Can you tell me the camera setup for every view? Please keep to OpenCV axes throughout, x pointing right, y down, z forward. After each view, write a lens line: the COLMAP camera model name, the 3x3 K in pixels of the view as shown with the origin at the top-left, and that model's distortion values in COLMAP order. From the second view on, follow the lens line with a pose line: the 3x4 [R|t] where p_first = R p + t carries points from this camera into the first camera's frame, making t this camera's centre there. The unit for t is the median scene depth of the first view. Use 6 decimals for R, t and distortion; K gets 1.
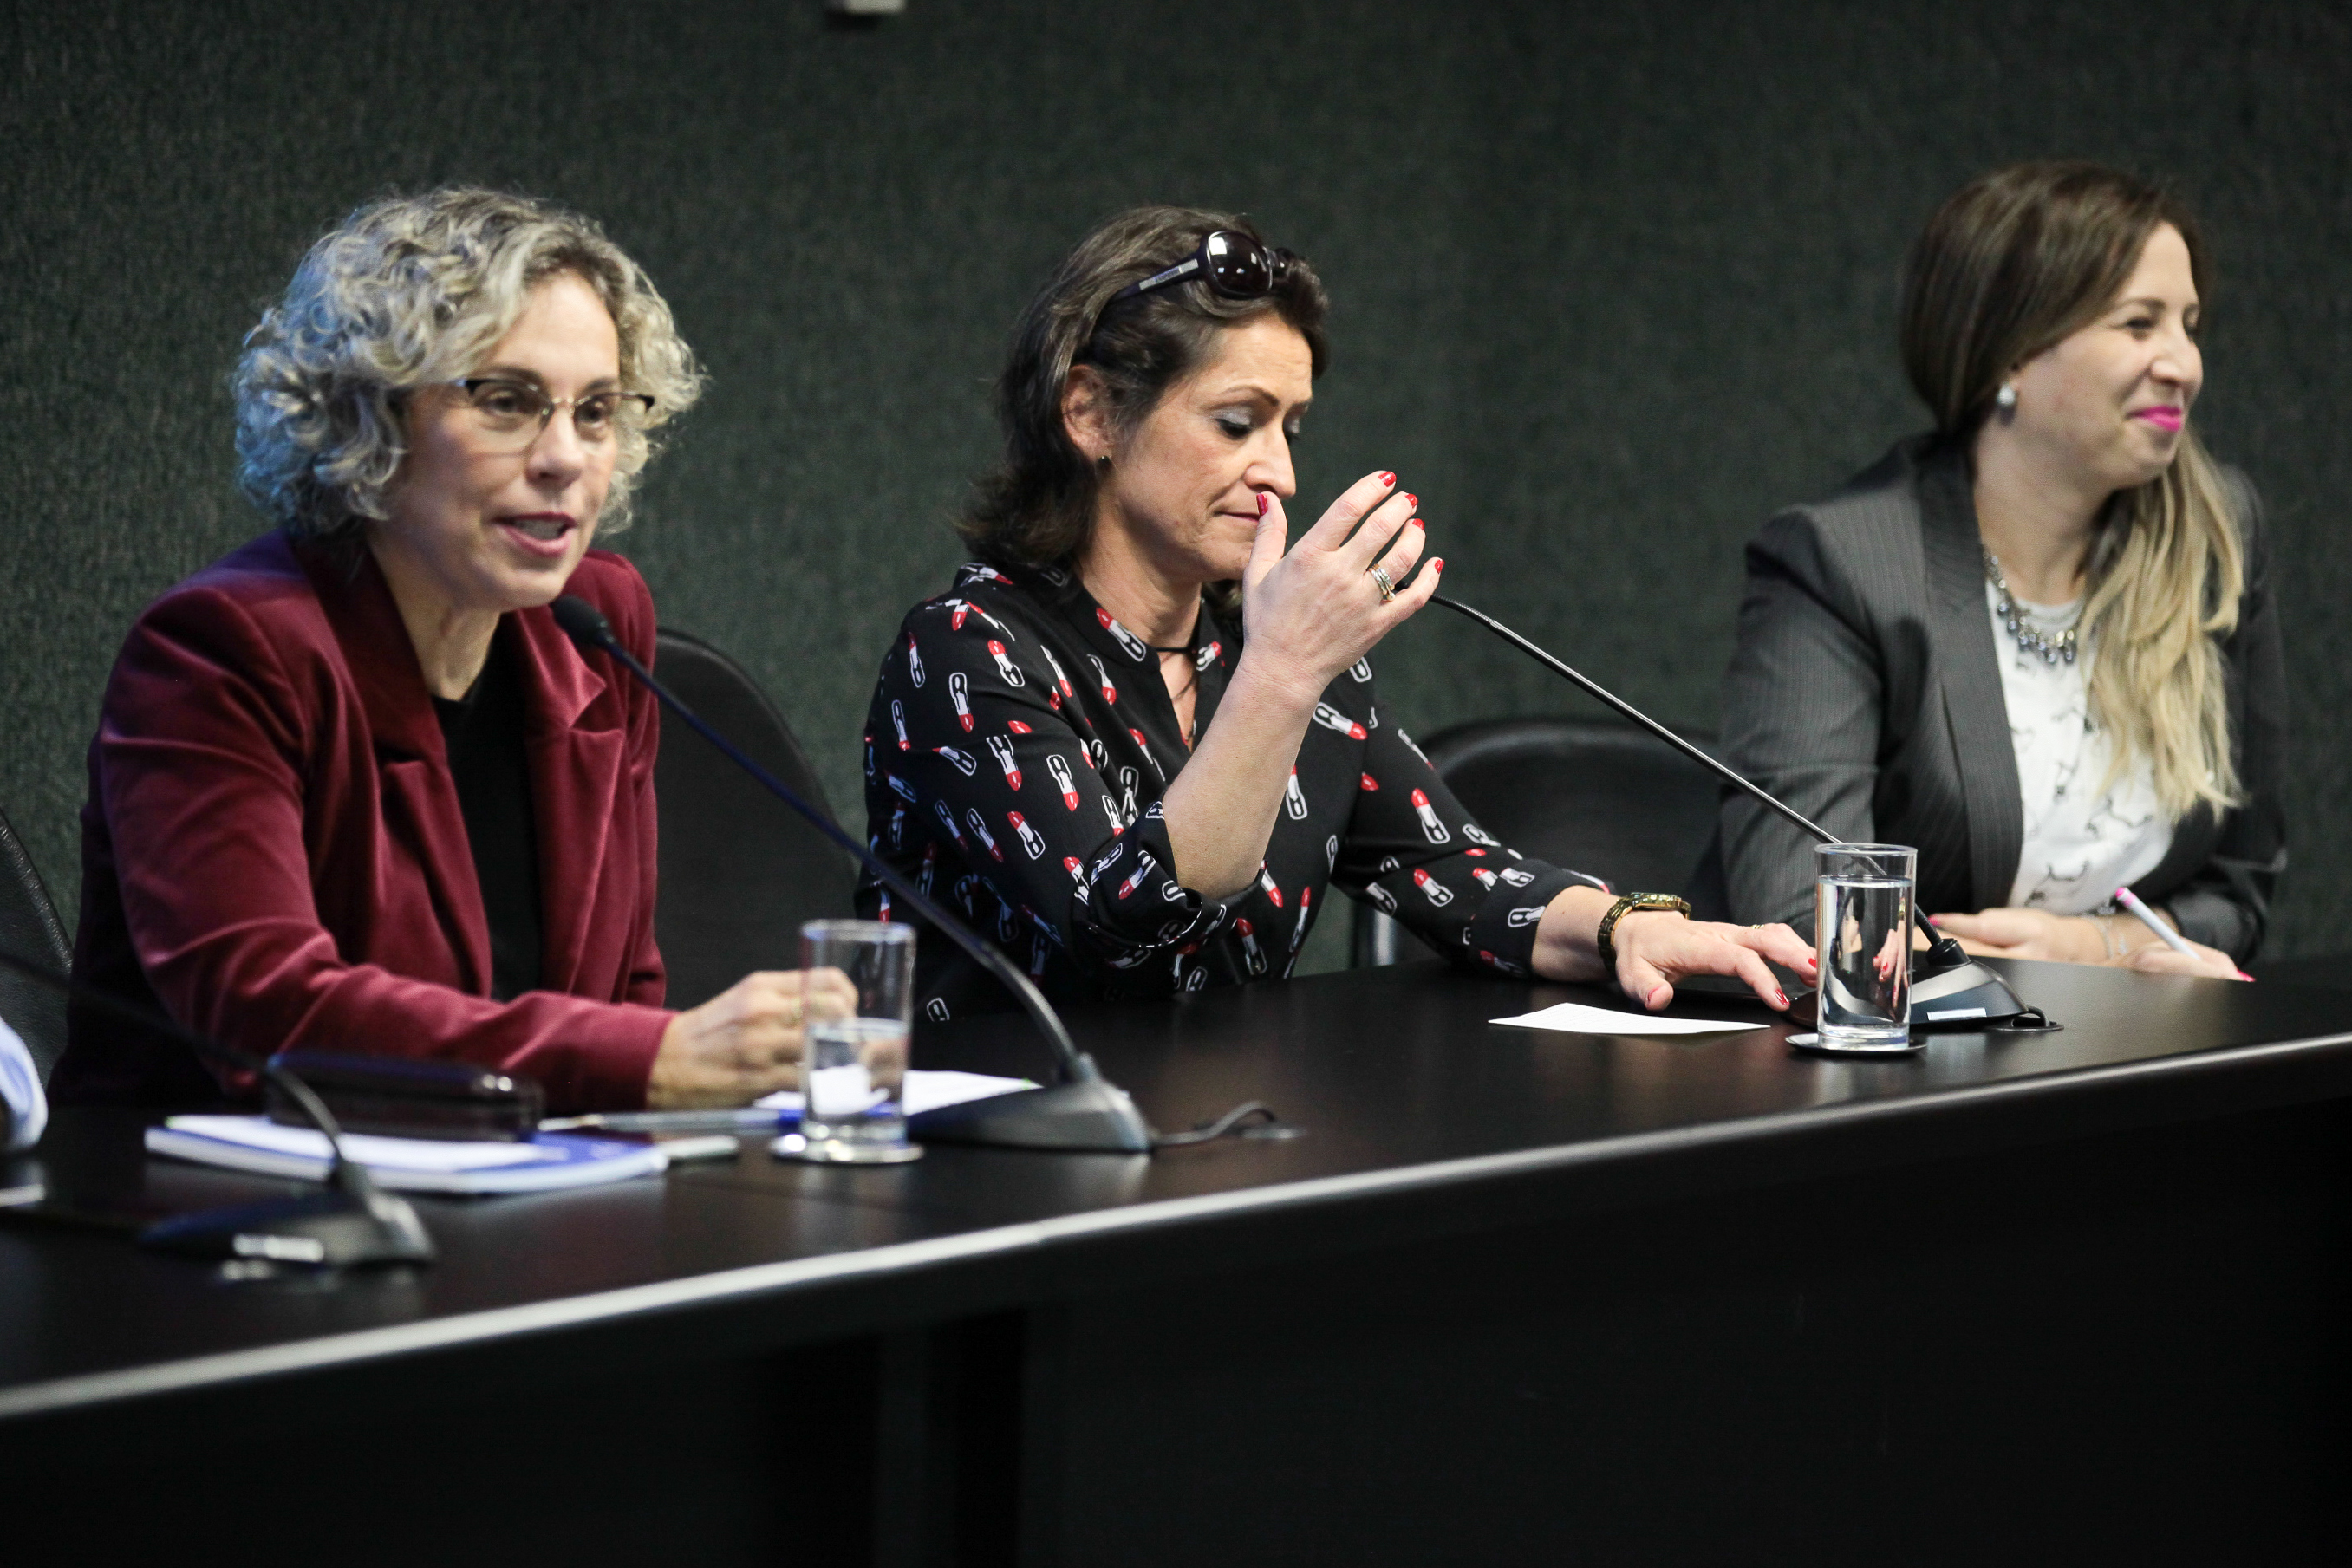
lens RADIAL K [[9767.8, 0, 1175.4], [0, 9767.8, 788.1], [0, 0, 1]] dist [0.451262, 0.000000]
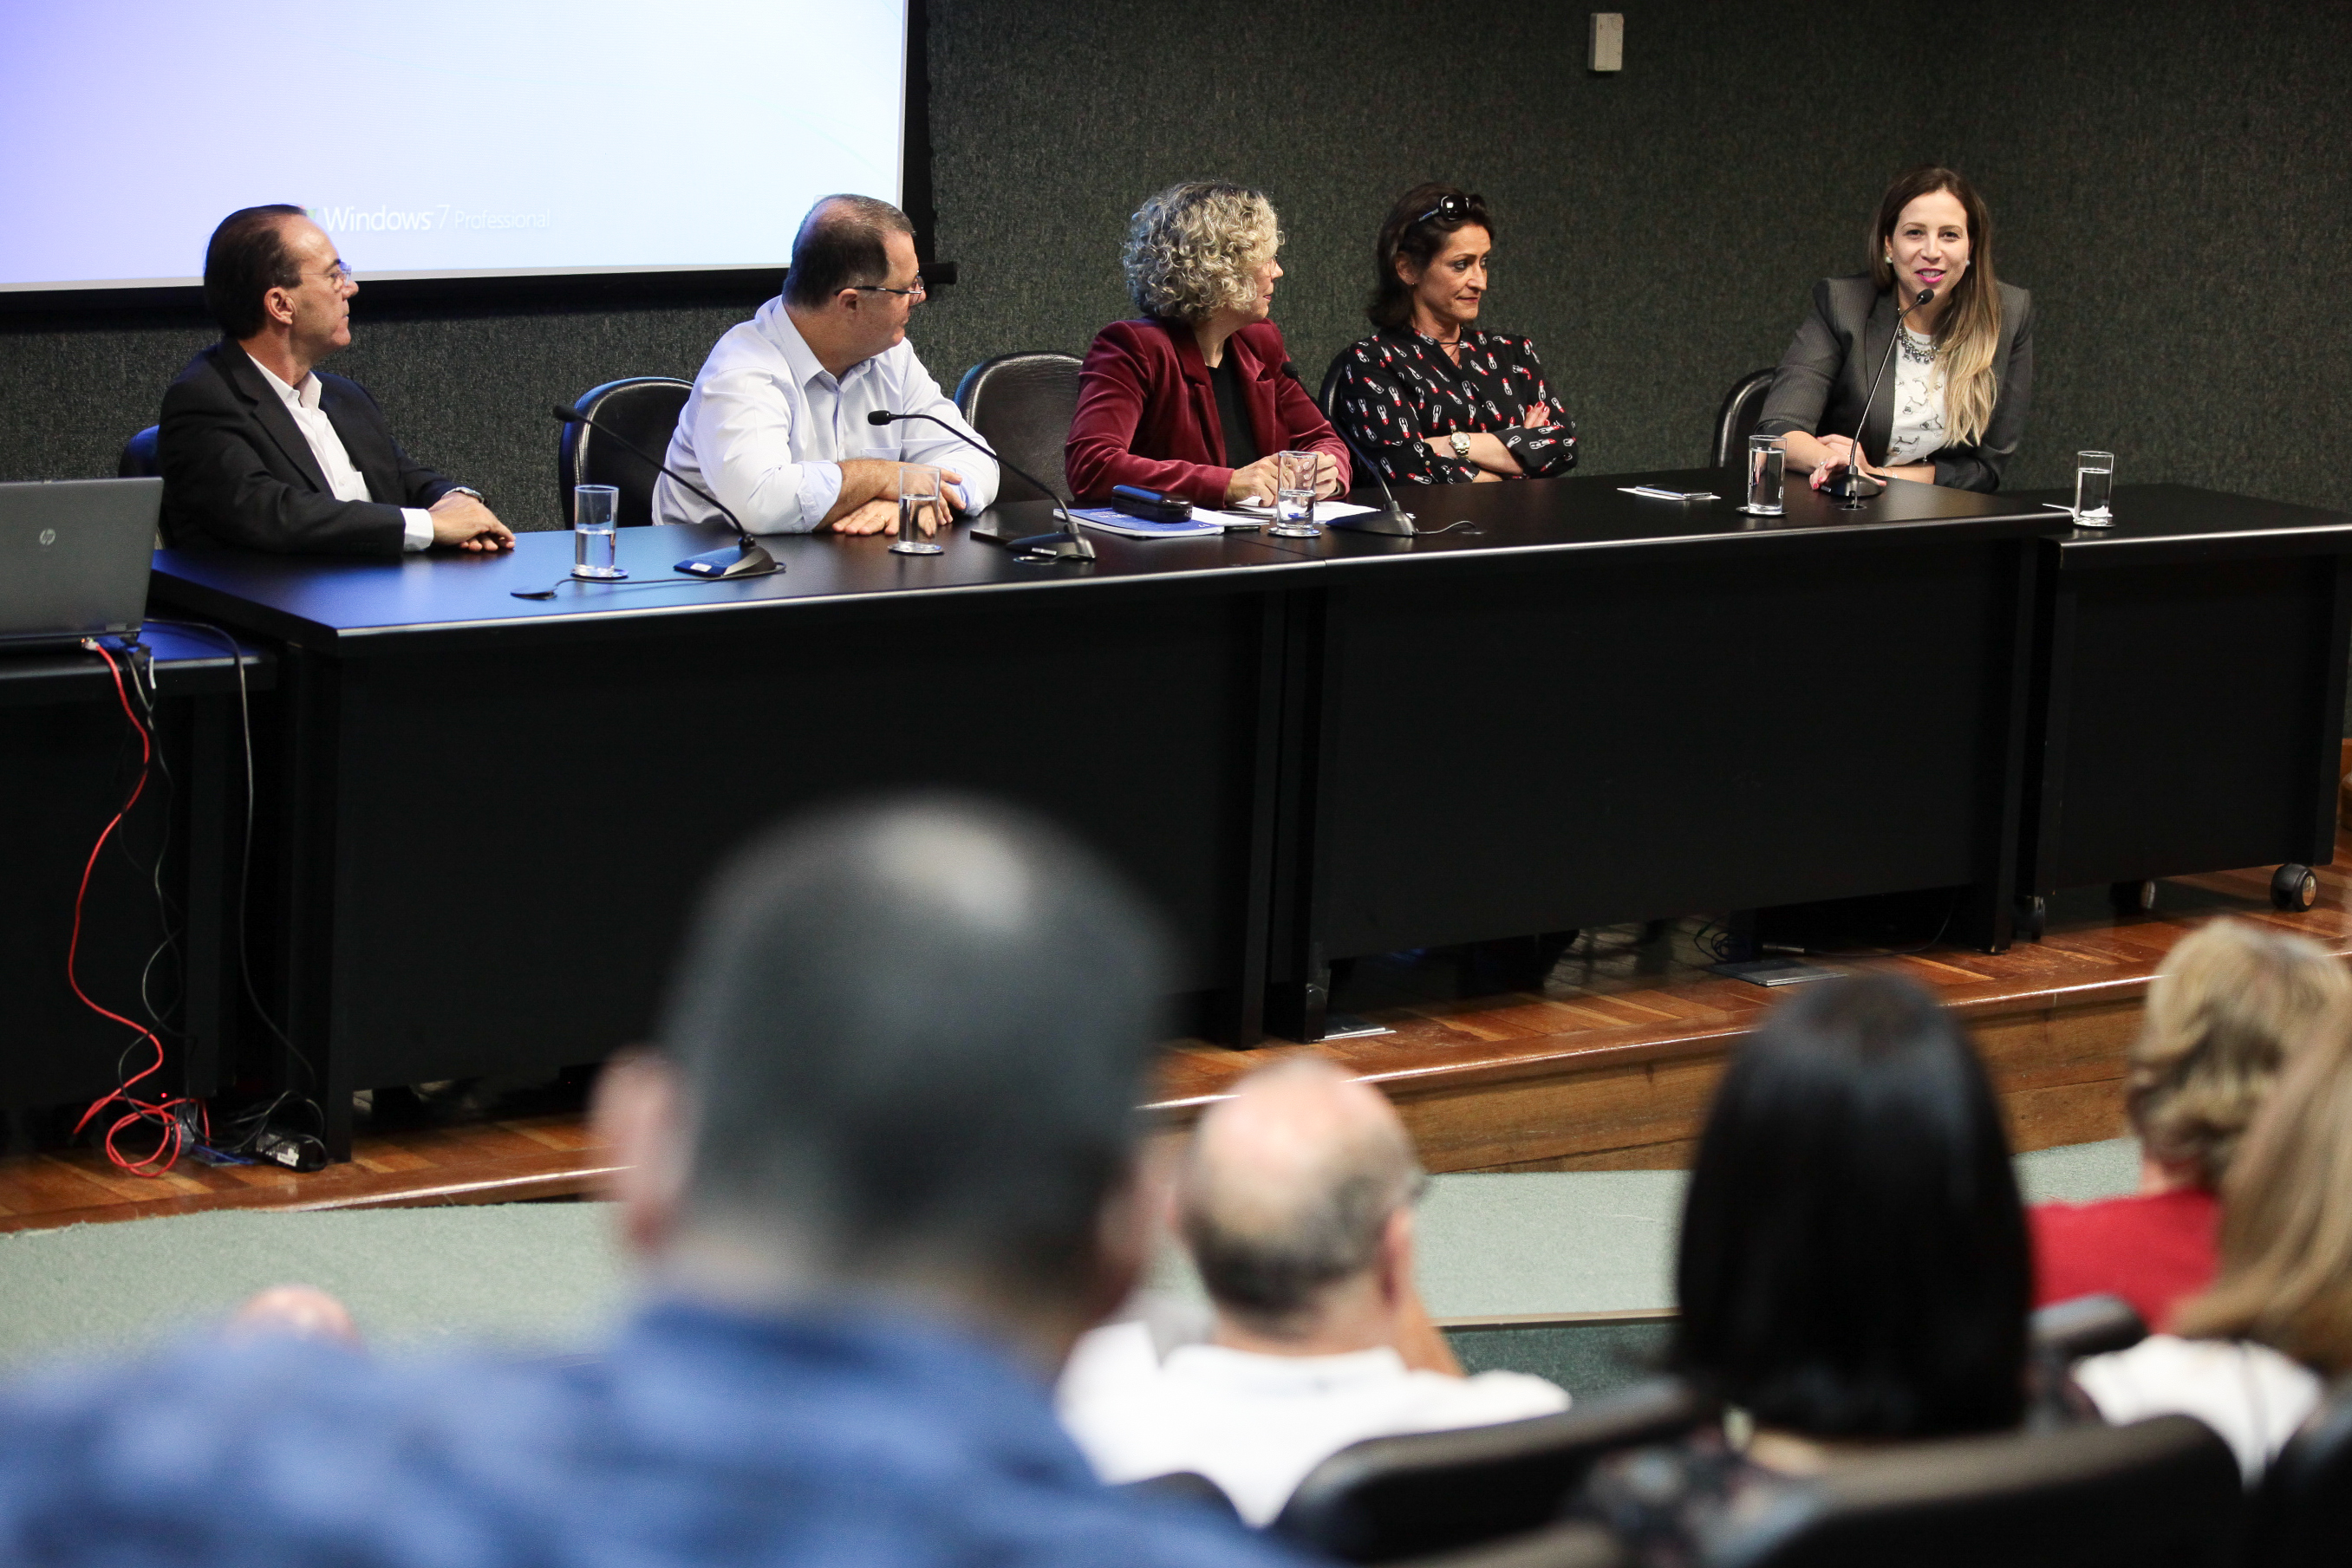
lens RADIAL K [[5524.4, 0, 1181.7], [0, 5524.4, 779.8], [0, 0, 1]] dist [-0.280401, 0.000000]
pose [[0.960785, 0.061787, -0.270324, 0.252083], [-0.038512, 0.995144, 0.090579, -0.023128], [0.274608, -0.076616, 0.958499, -0.365238]]
